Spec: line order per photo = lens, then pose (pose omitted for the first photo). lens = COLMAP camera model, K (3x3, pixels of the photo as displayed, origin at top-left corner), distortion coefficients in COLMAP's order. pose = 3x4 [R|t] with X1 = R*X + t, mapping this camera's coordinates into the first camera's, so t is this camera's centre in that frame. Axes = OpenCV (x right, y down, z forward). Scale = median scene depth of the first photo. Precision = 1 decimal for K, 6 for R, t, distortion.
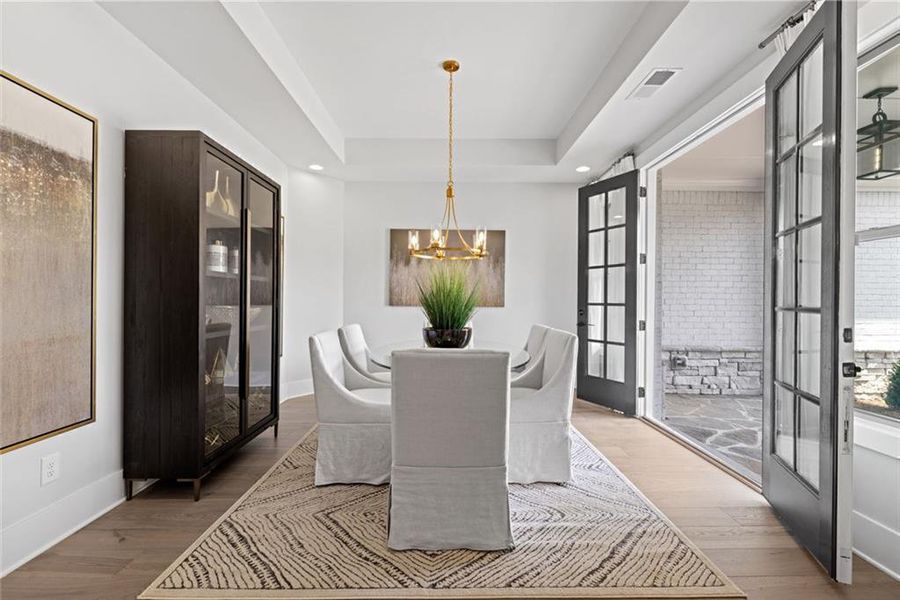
lens RADIAL K [[378.2, 0, 450.6], [0, 378.2, 299.8], [0, 0, 1]] dist [-0.002489, -0.000574]
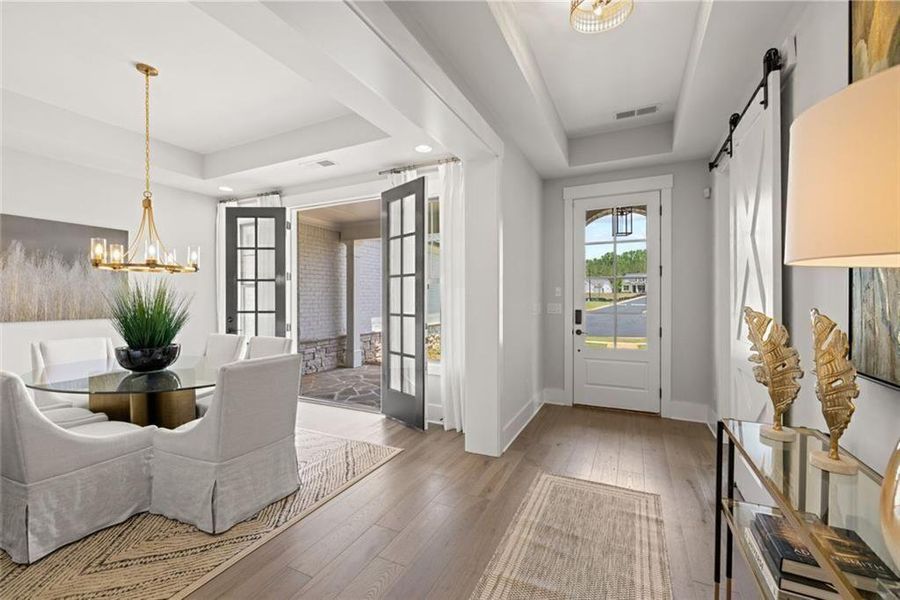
lens RADIAL K [[378.2, 0, 448.5], [0, 378.2, 299.9], [0, 0, 1]] dist [-0.002489, -0.000574]
pose [[0.445627, -0.010971, 0.895152, -0.654090], [0.002335, 0.999936, 0.011093, -0.063898], [-0.895216, -0.002853, 0.445624, -0.127154]]
